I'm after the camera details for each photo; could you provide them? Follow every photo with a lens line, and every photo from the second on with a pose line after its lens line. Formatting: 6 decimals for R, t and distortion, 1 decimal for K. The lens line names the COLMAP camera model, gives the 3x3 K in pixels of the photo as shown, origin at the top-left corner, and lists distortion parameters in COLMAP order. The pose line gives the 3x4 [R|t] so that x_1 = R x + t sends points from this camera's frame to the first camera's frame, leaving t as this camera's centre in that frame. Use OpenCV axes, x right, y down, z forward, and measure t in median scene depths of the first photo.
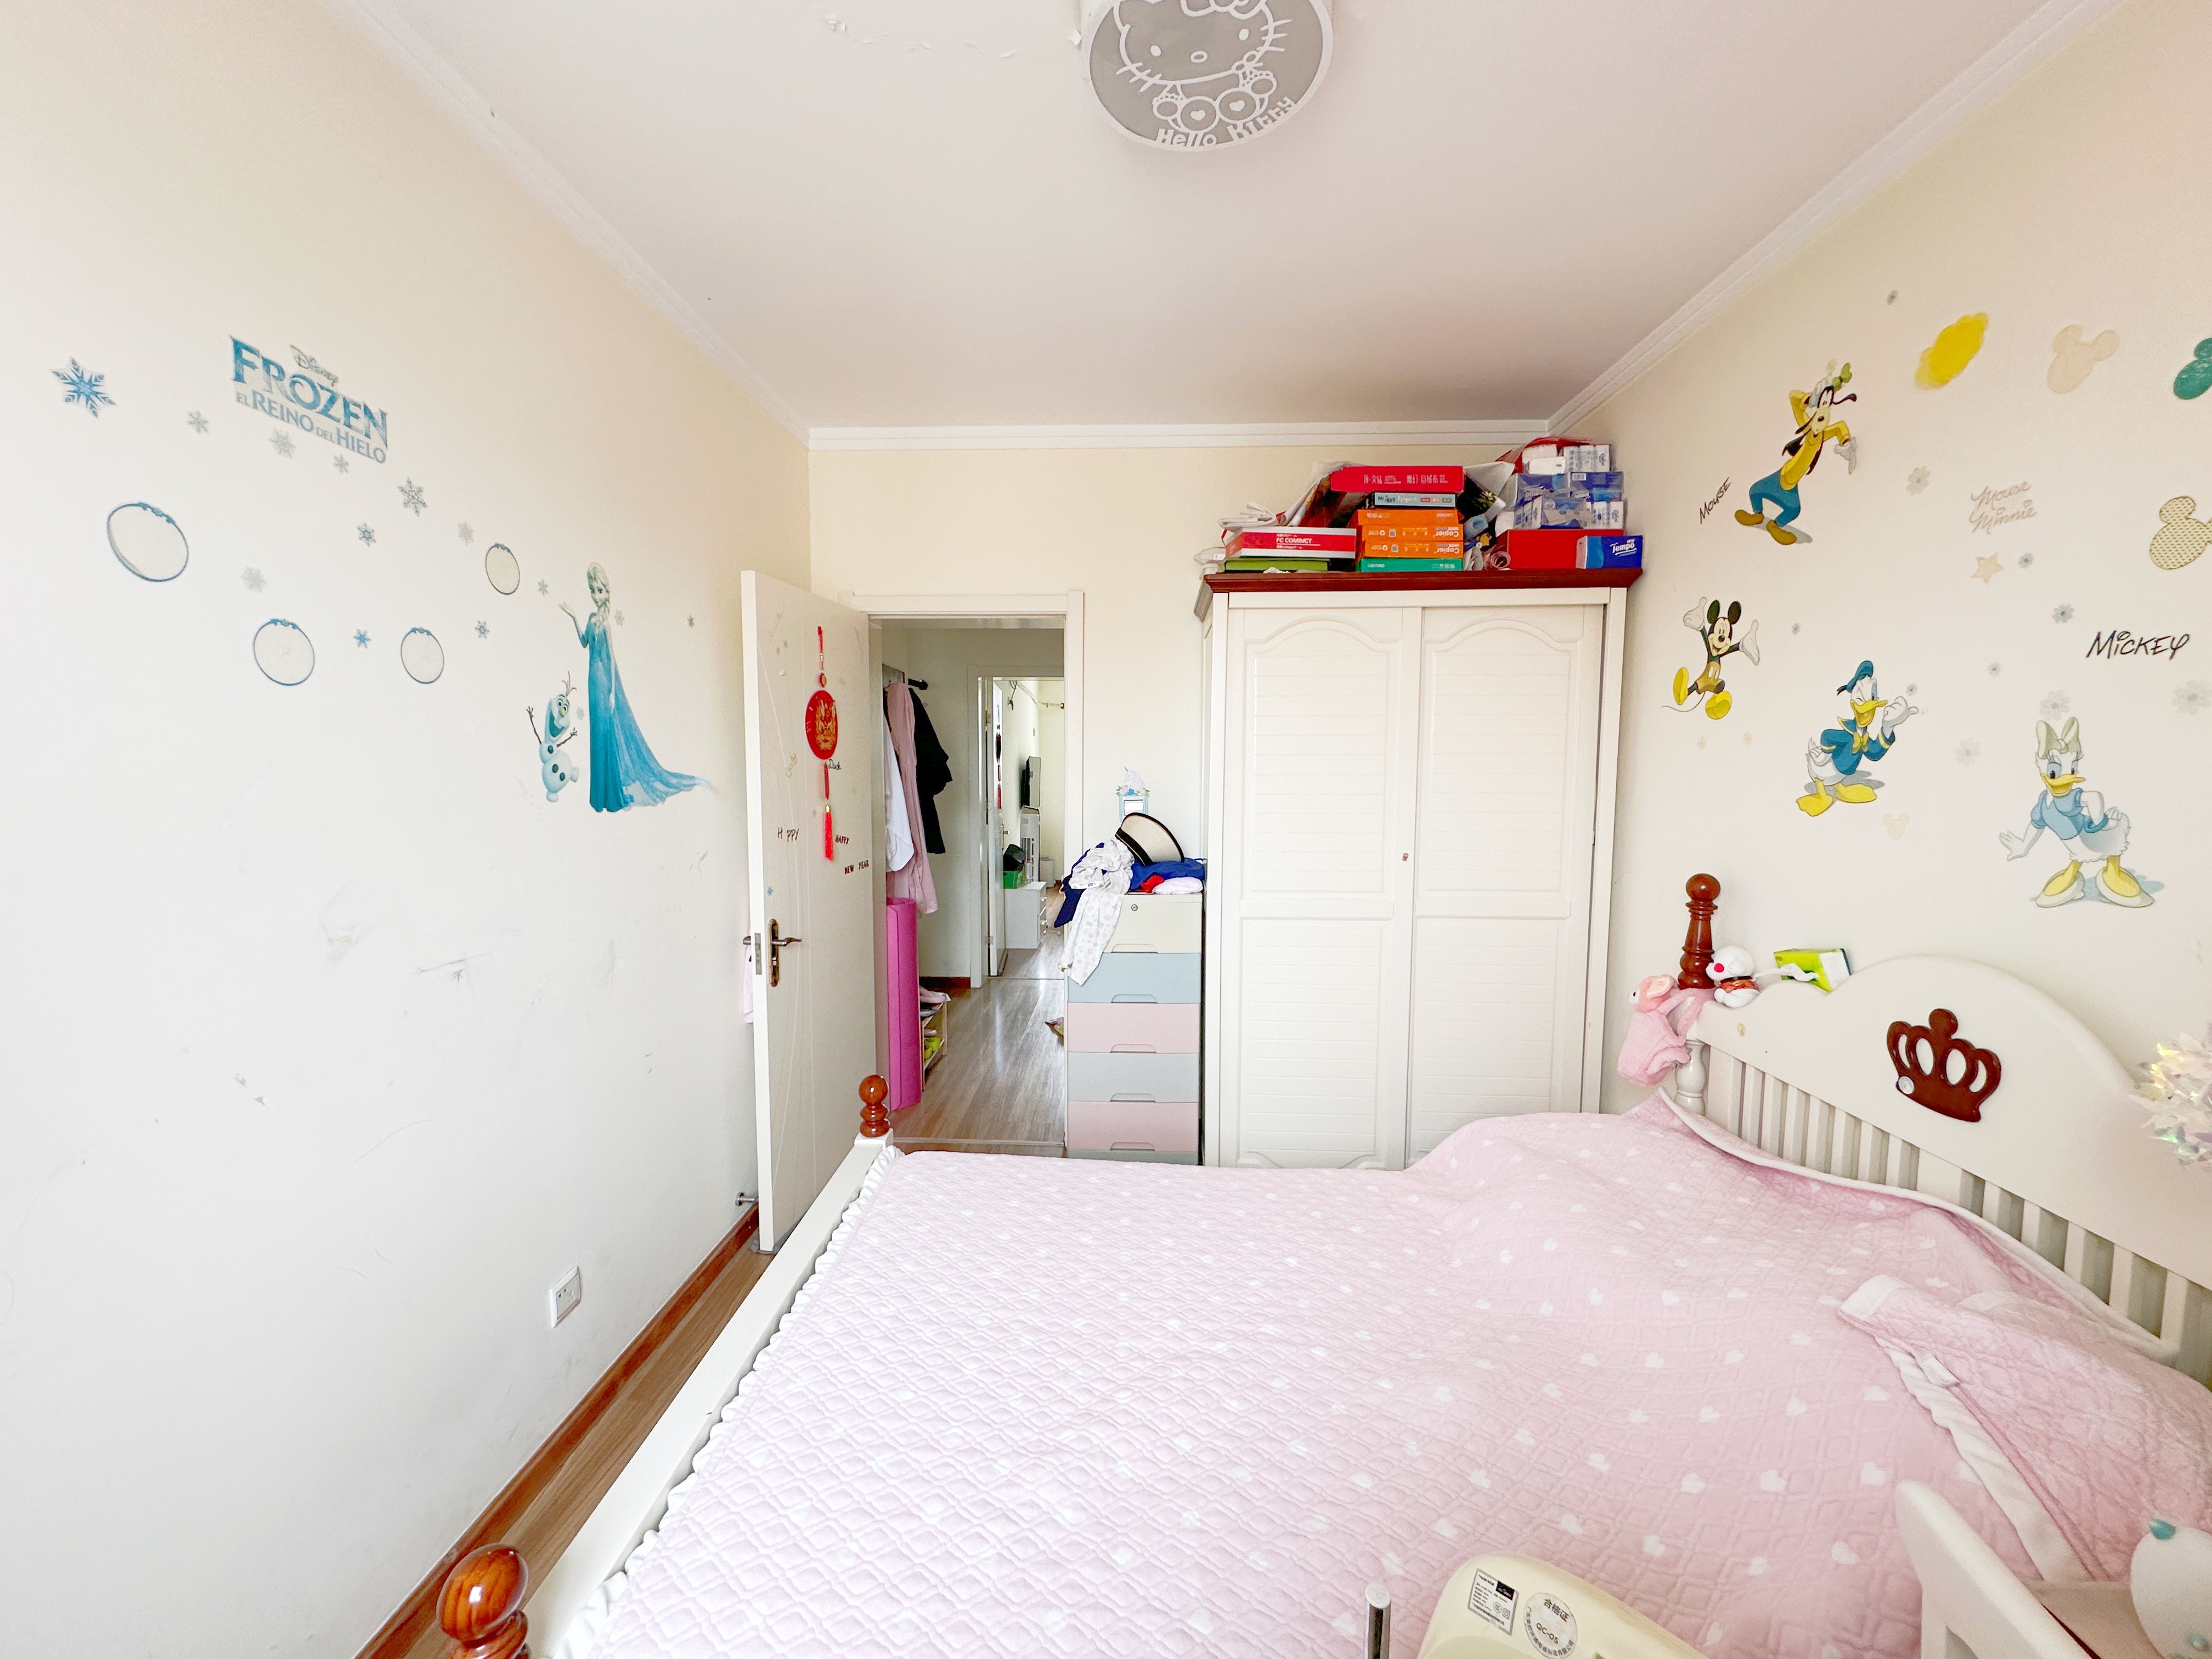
lens RADIAL K [[890.3, 0, 1112.5], [0, 890.3, 834.6], [0, 0, 1]] dist [-0.001934, -0.000122]
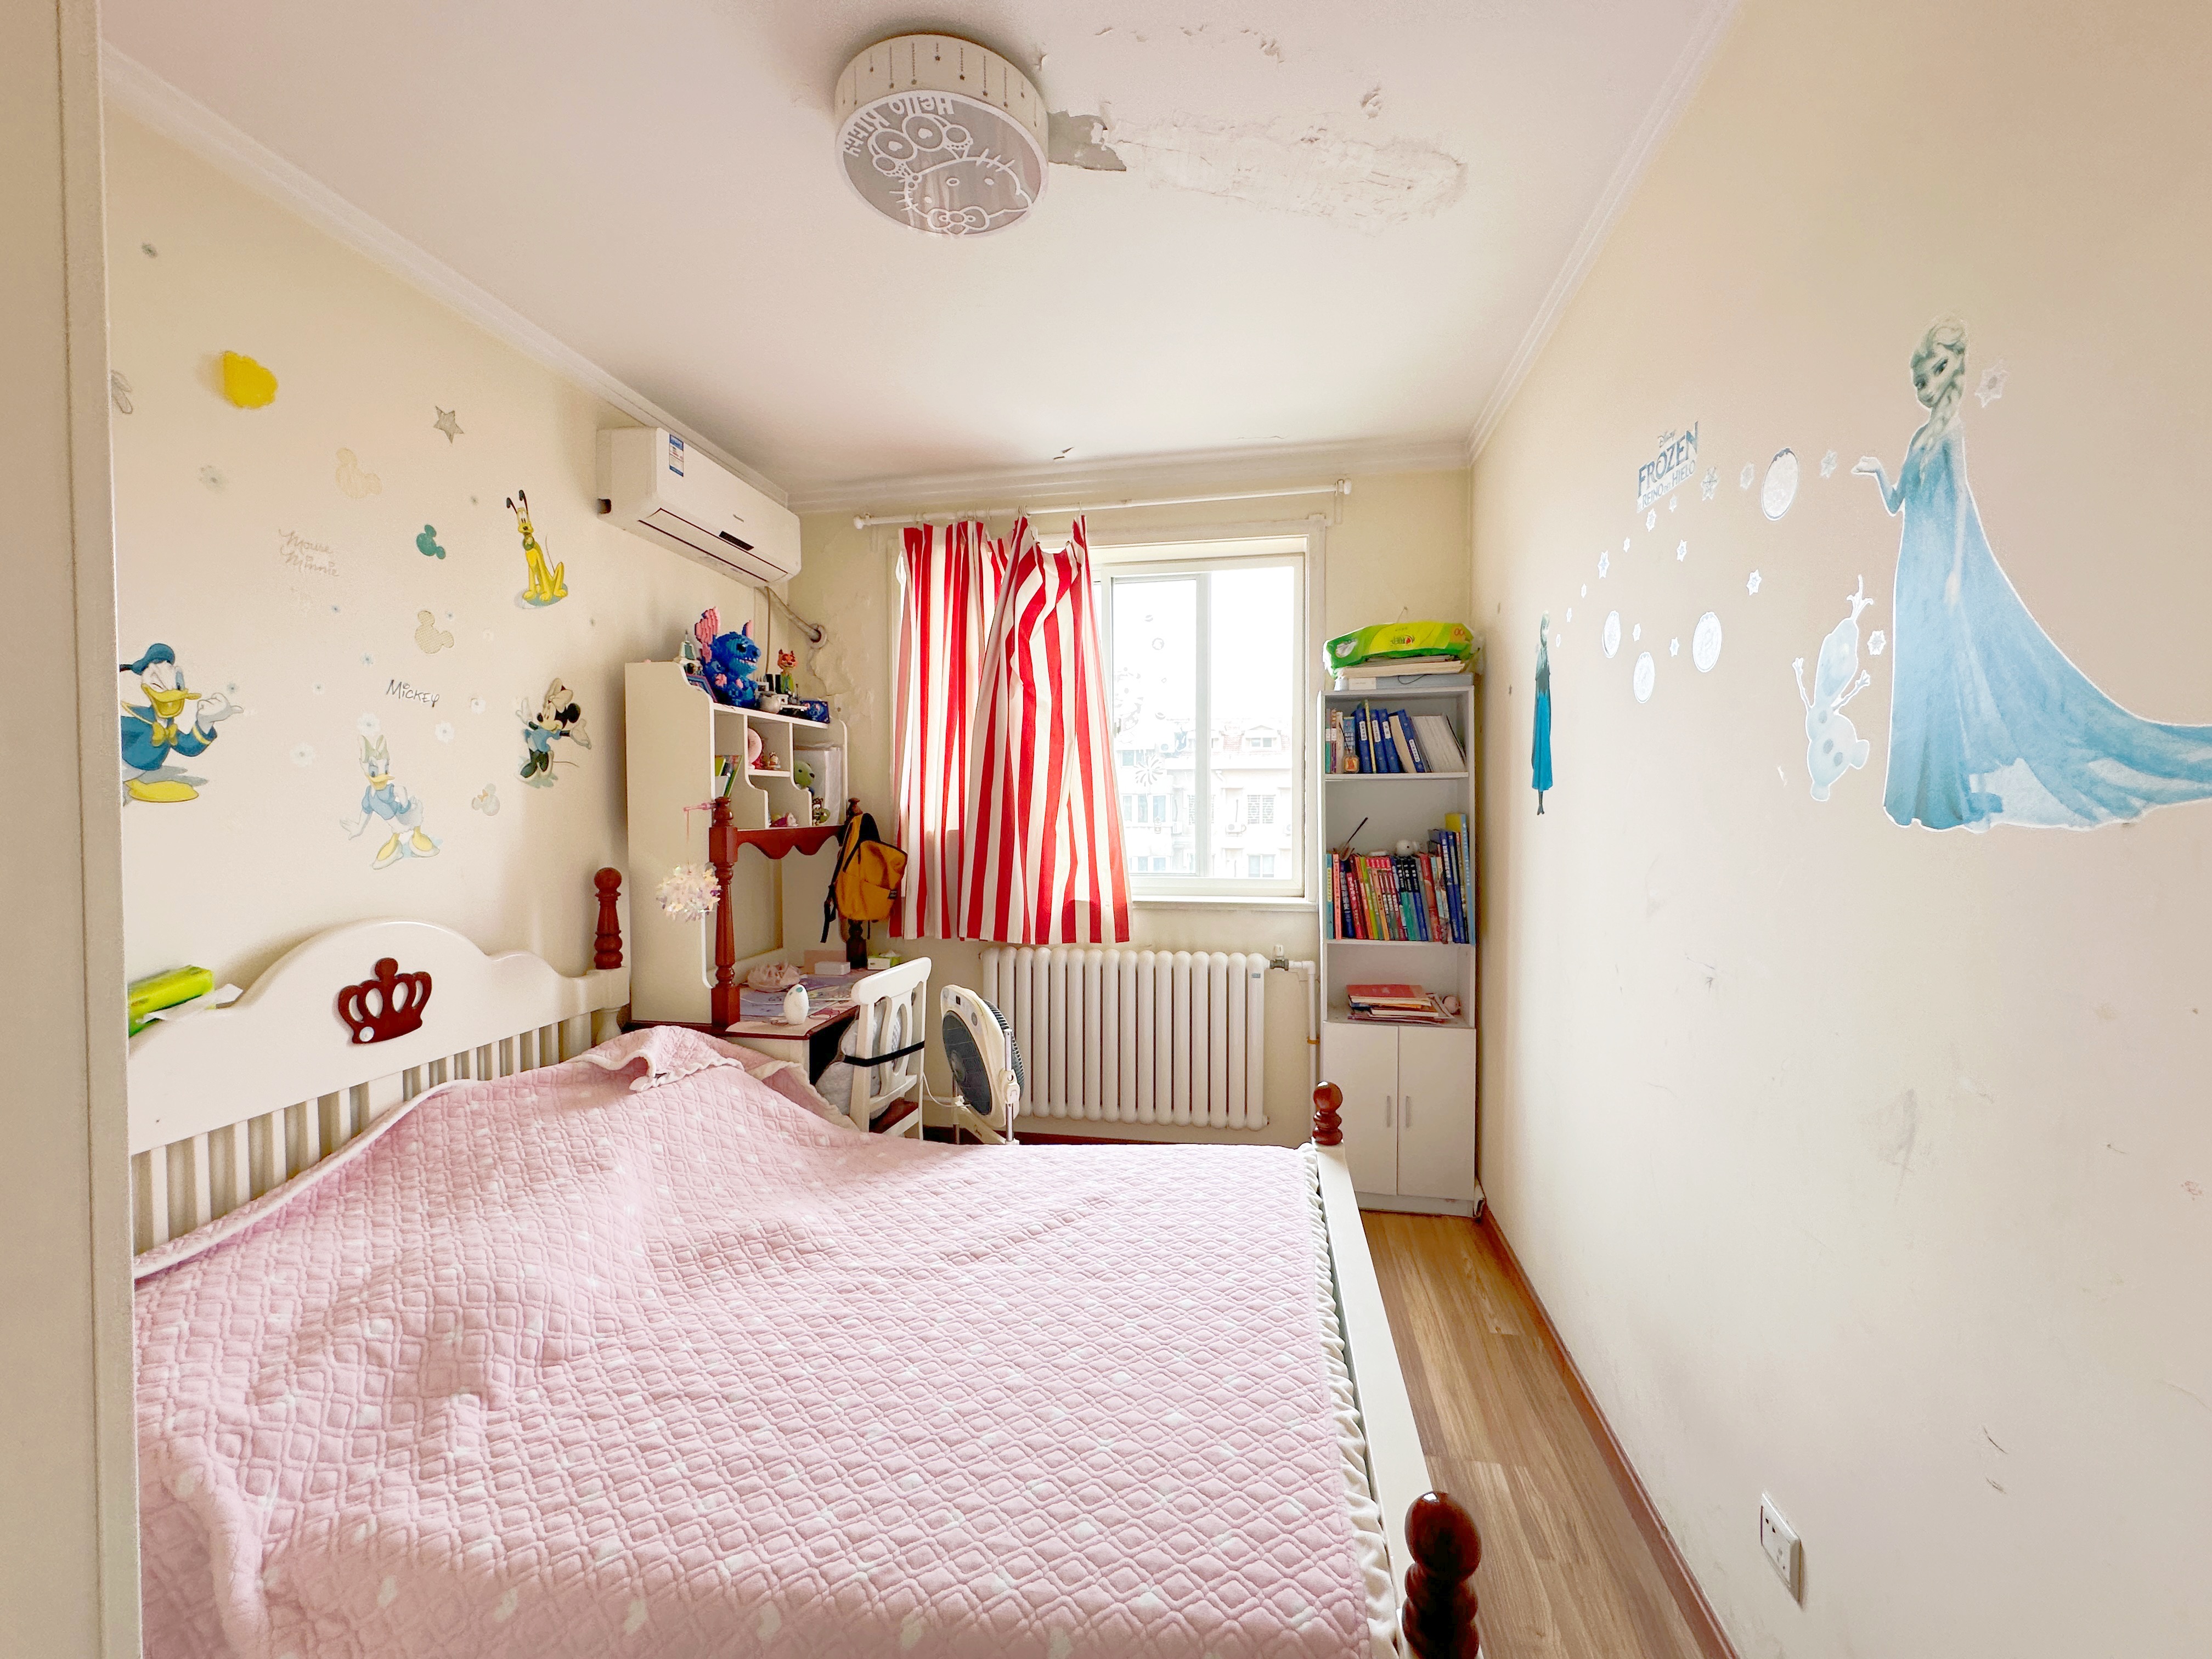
lens RADIAL K [[890.3, 0, 1110.7], [0, 890.3, 829.5], [0, 0, 1]] dist [-0.001934, -0.000122]
pose [[-0.990351, -0.002760, 0.138554, -0.233040], [0.012556, 0.993902, 0.109549, -0.098749], [-0.138012, 0.110232, -0.984277, 1.832531]]
